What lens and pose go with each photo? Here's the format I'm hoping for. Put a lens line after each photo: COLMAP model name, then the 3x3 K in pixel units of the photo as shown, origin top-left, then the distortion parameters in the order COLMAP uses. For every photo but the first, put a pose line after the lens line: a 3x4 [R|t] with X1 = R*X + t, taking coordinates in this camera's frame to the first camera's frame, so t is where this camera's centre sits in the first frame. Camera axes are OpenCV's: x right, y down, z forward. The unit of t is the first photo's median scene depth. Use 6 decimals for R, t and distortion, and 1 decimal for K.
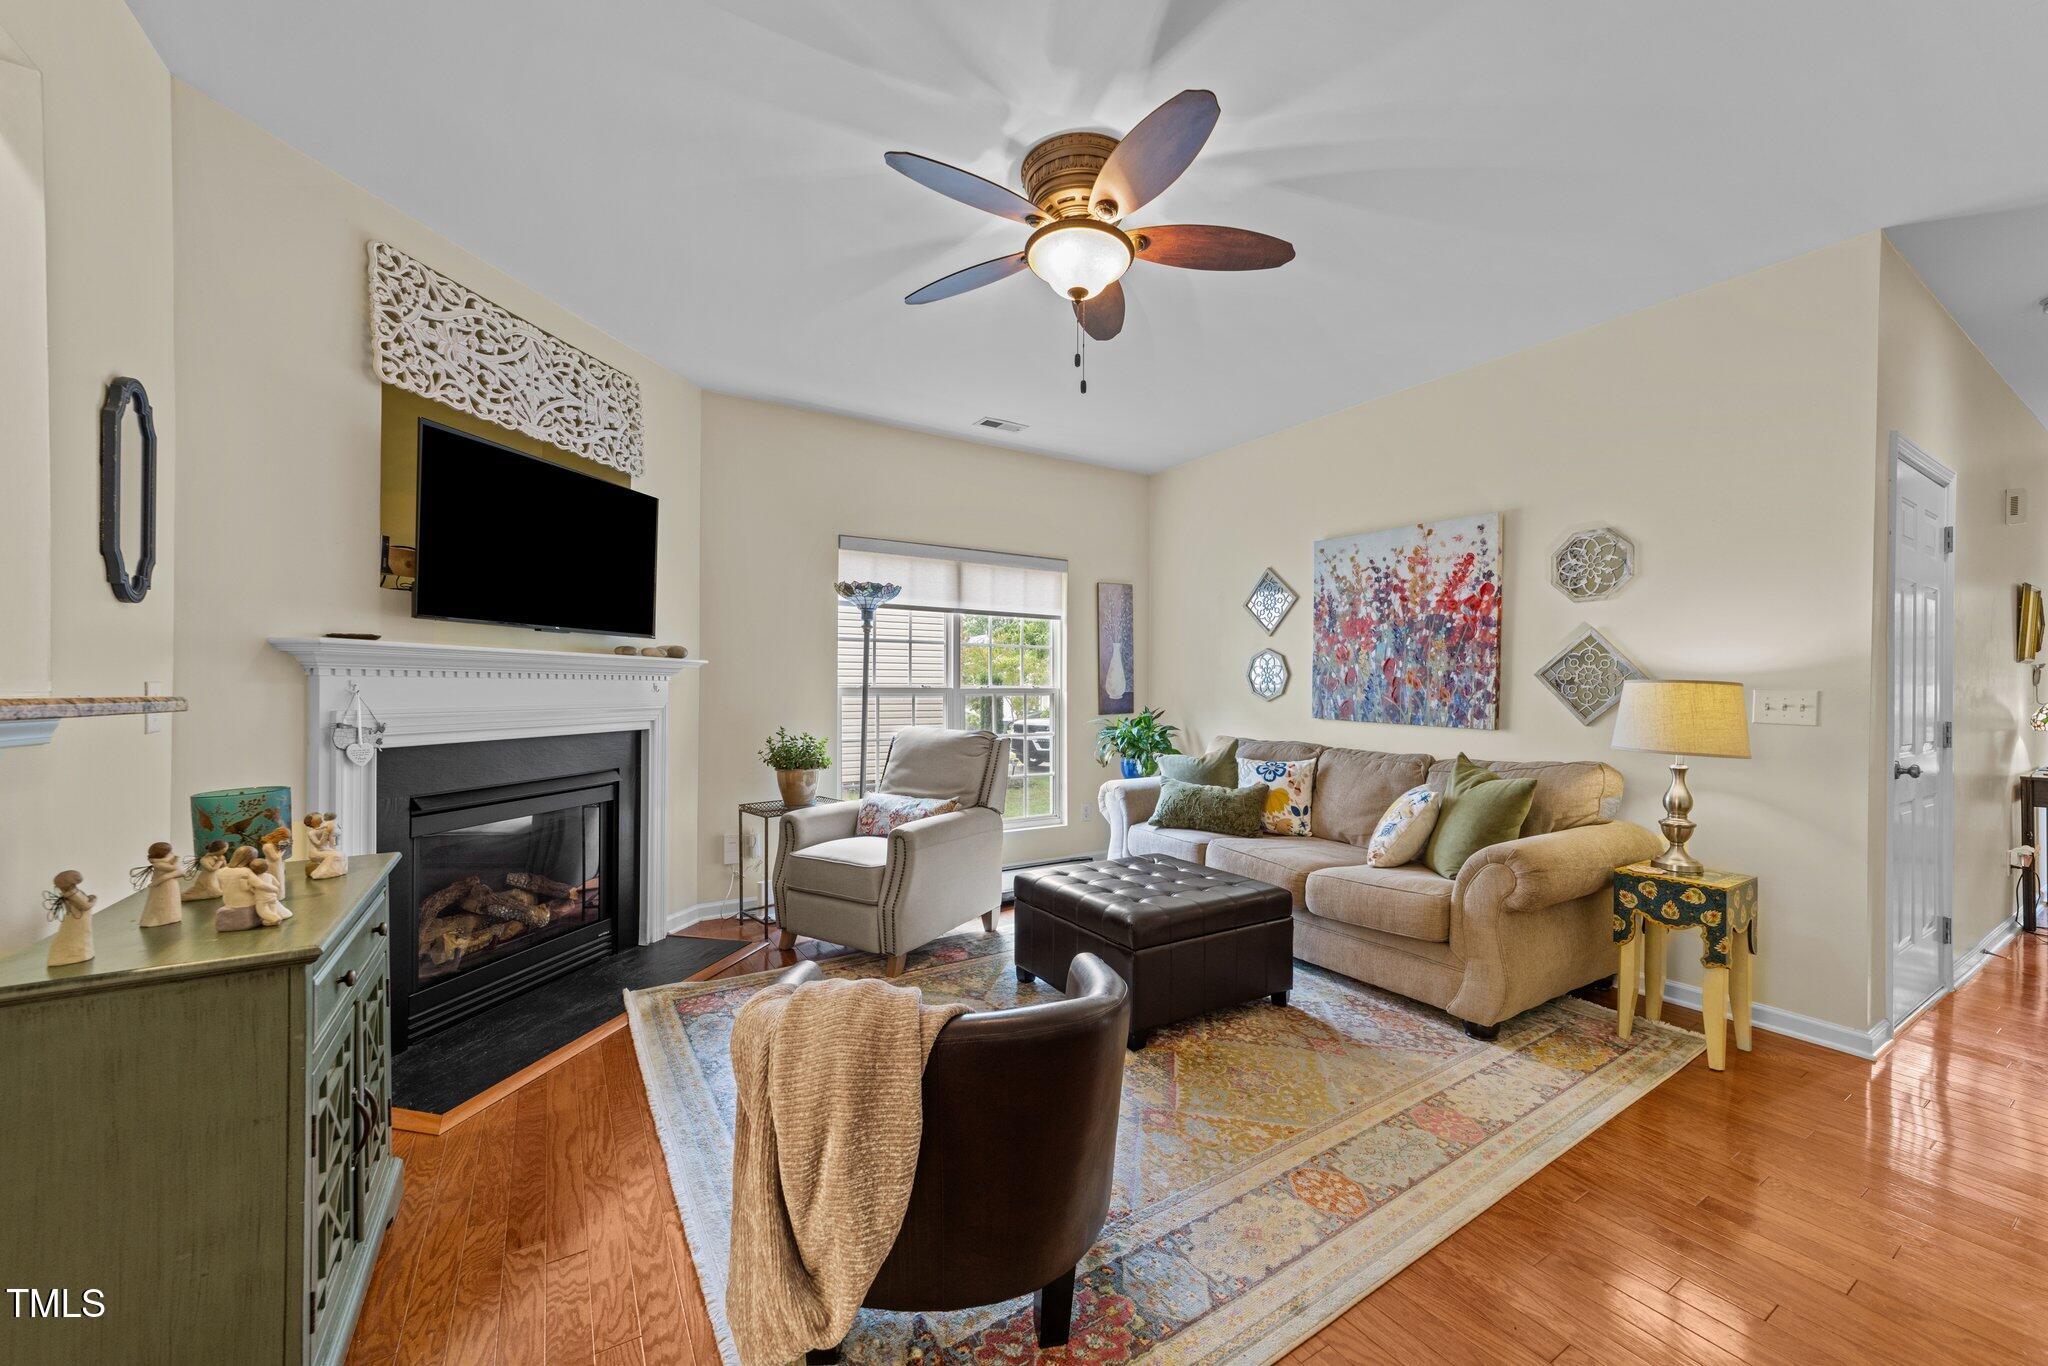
lens RADIAL K [[781.0, 0, 1026.8], [0, 781.0, 687.0], [0, 0, 1]] dist [-0.011550, 0.005074]
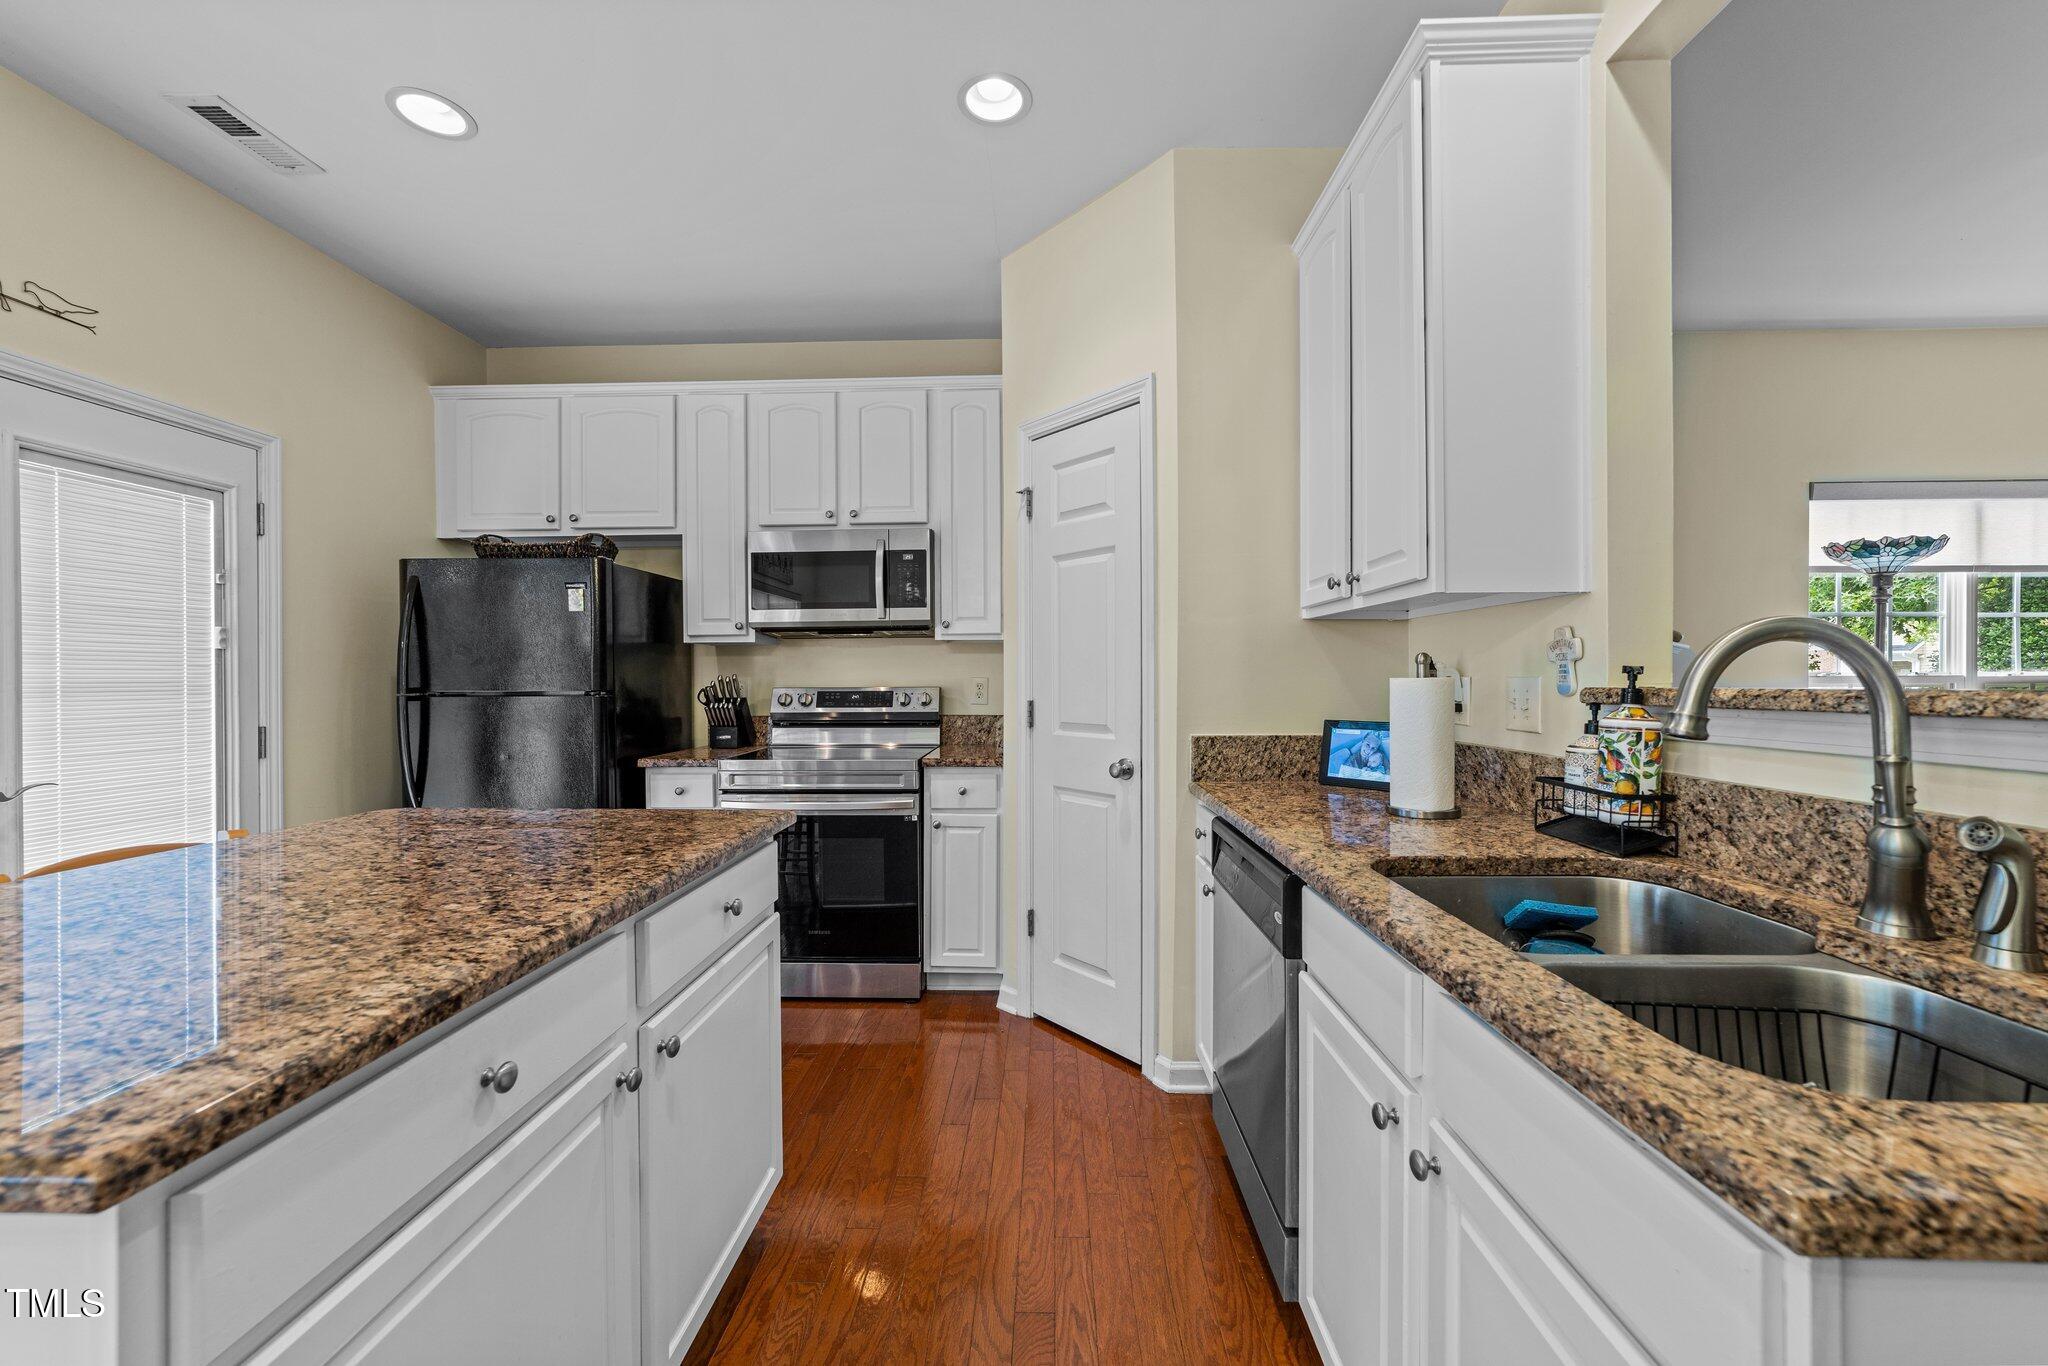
lens RADIAL K [[781.0, 0, 1028.0], [0, 781.0, 681.9], [0, 0, 1]] dist [-0.011550, 0.005074]
pose [[0.839371, -0.005121, -0.543534, -0.653276], [0.007858, 0.999965, 0.002714, -0.001490], [0.543501, -0.006549, 0.839383, -0.127507]]
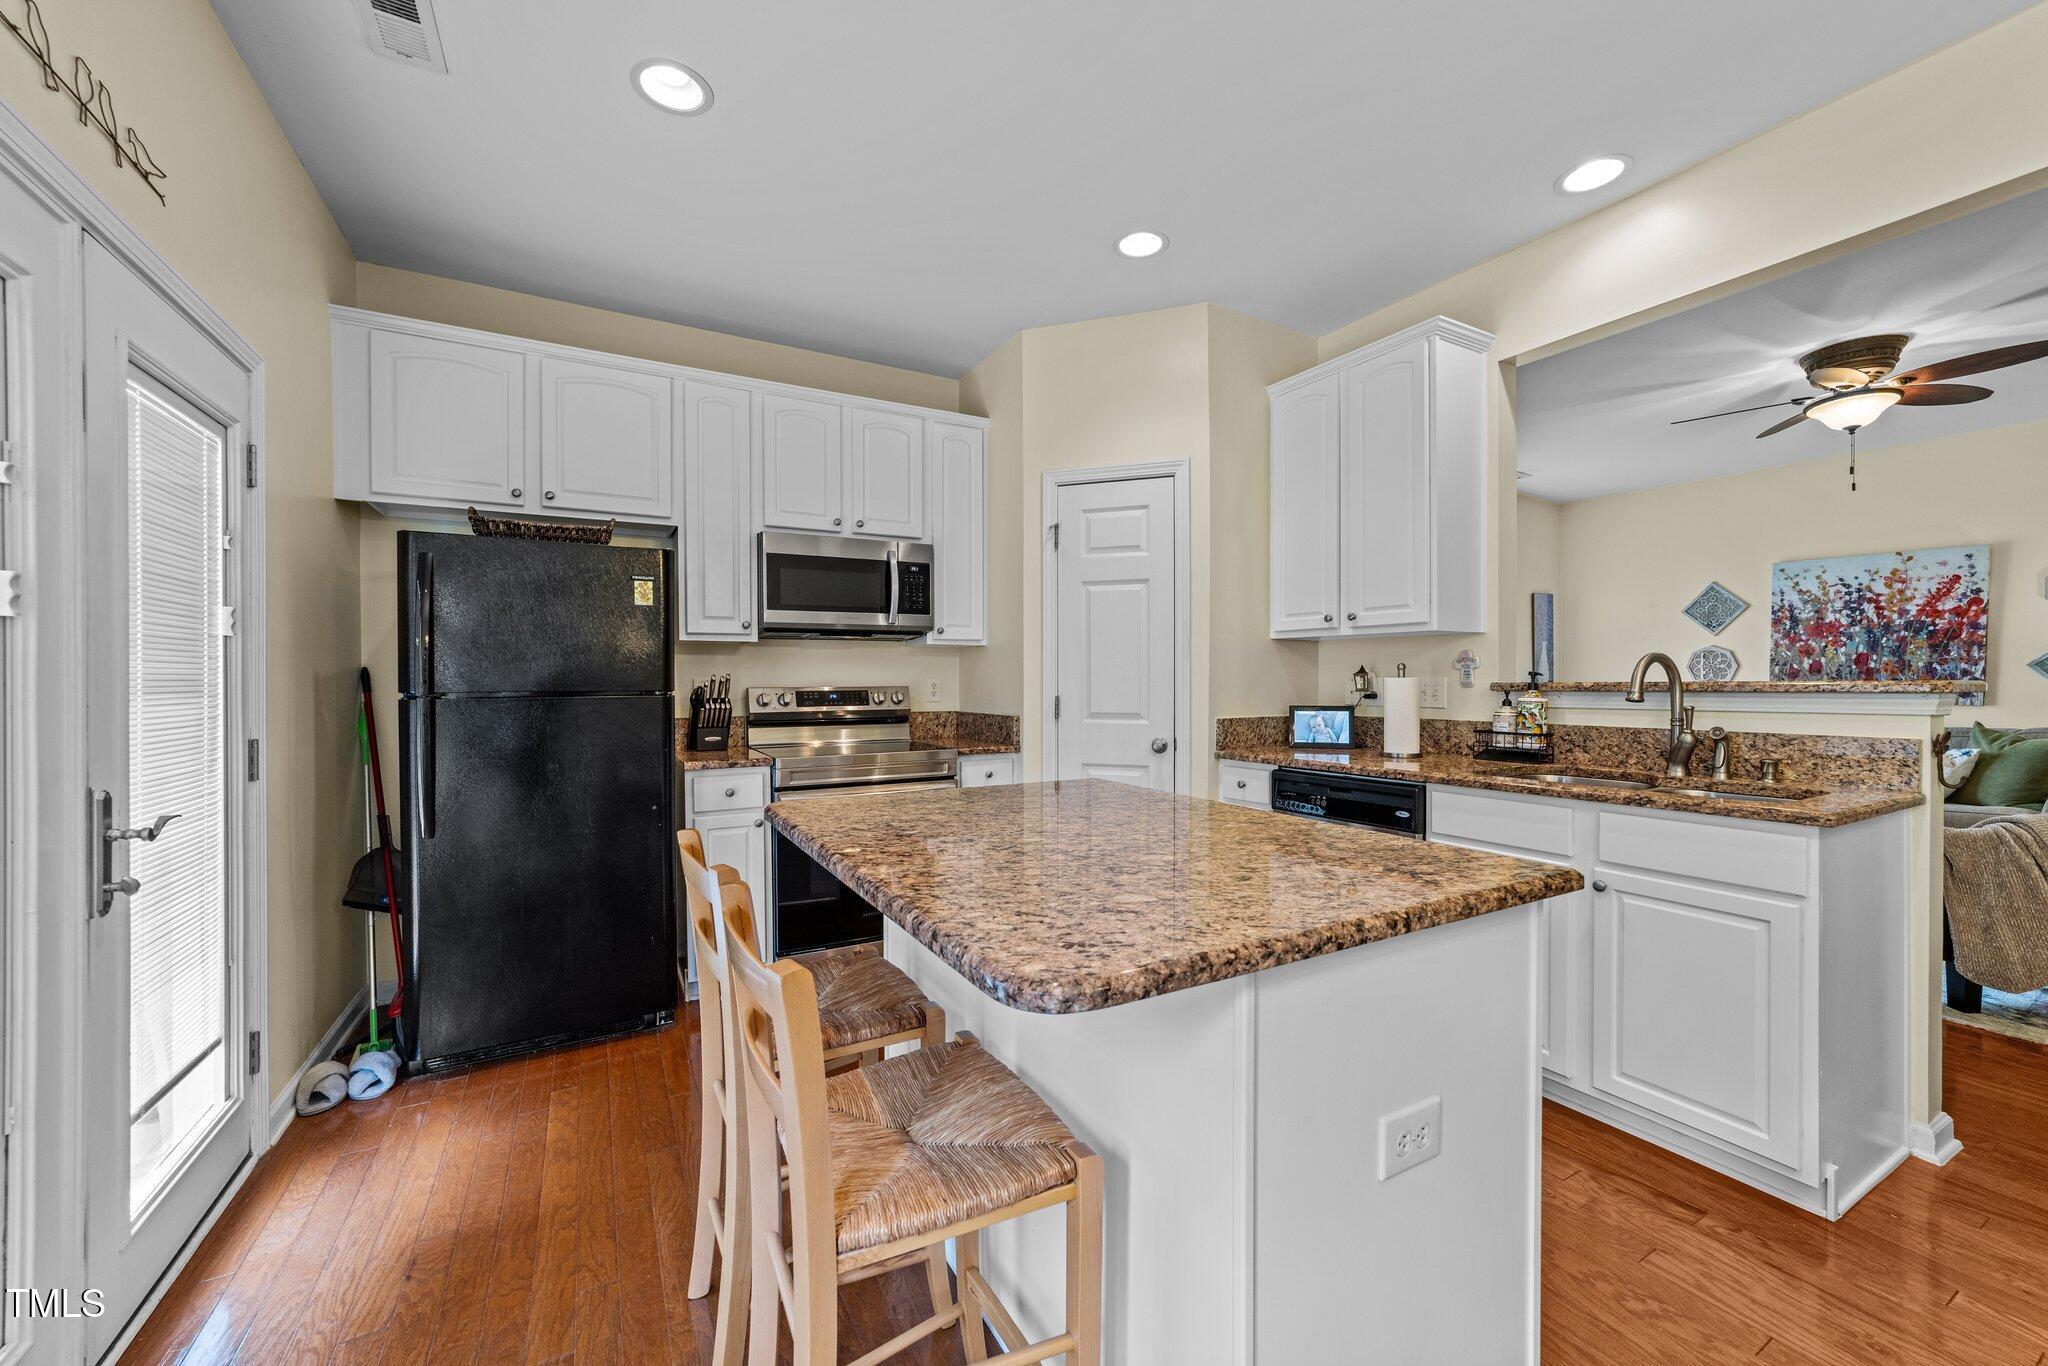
lens RADIAL K [[781.0, 0, 1023.1], [0, 781.0, 683.2], [0, 0, 1]] dist [-0.011550, 0.005074]
pose [[0.999129, -0.006978, -0.041133, -1.123358], [0.007169, 0.999964, 0.004495, -0.001533], [0.041100, -0.004786, 0.999144, -0.469454]]
